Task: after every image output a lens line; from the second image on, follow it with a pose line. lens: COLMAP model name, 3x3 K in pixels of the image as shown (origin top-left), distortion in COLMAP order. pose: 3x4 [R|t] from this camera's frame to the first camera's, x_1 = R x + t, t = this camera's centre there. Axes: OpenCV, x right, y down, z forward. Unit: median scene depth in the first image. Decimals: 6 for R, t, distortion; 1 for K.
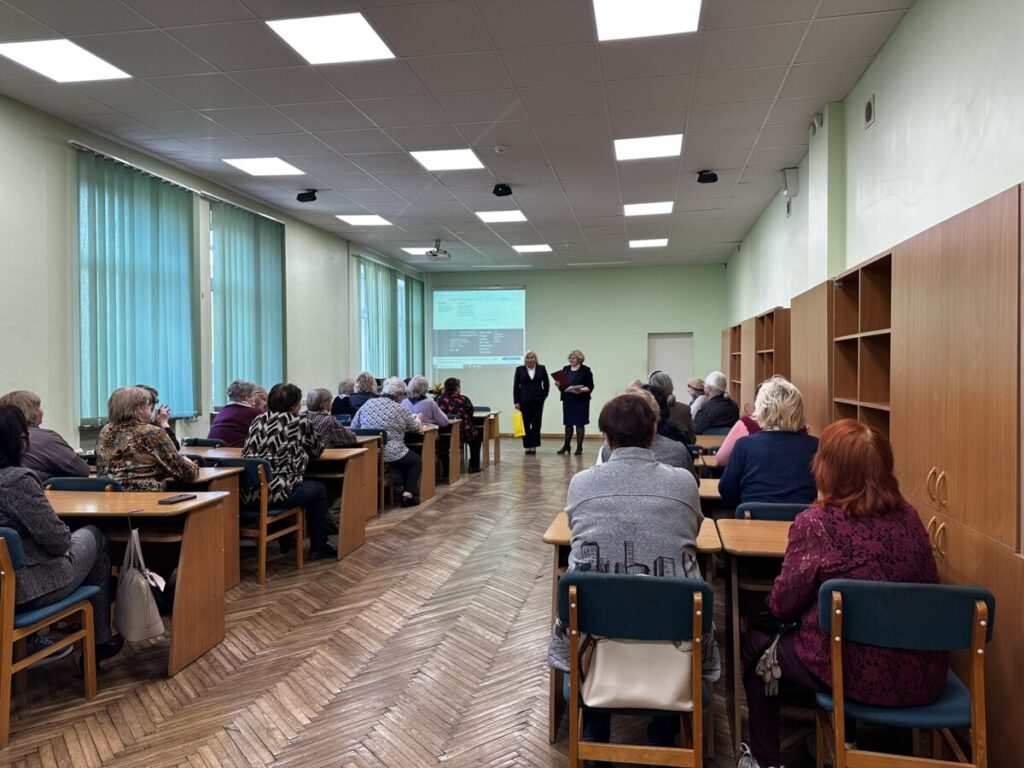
lens RADIAL K [[719.2, 0, 512.5], [0, 719.2, 379.8], [0, 0, 1]] dist [0.063701, -0.059114]
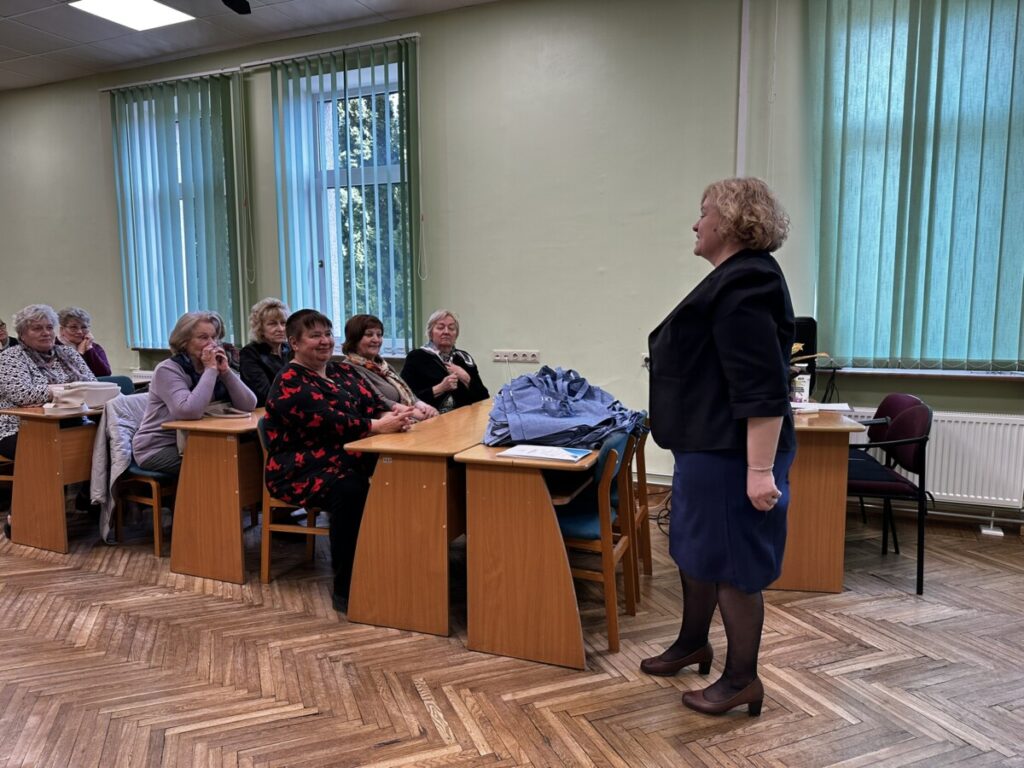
lens RADIAL K [[719.2, 0, 518.6], [0, 719.2, 382.1], [0, 0, 1]] dist [0.063701, -0.059114]
pose [[-0.270369, 0.109941, -0.956459, 0.330696], [-0.030709, 0.991968, 0.122703, -0.025131], [0.962267, 0.062547, -0.264821, 1.722648]]
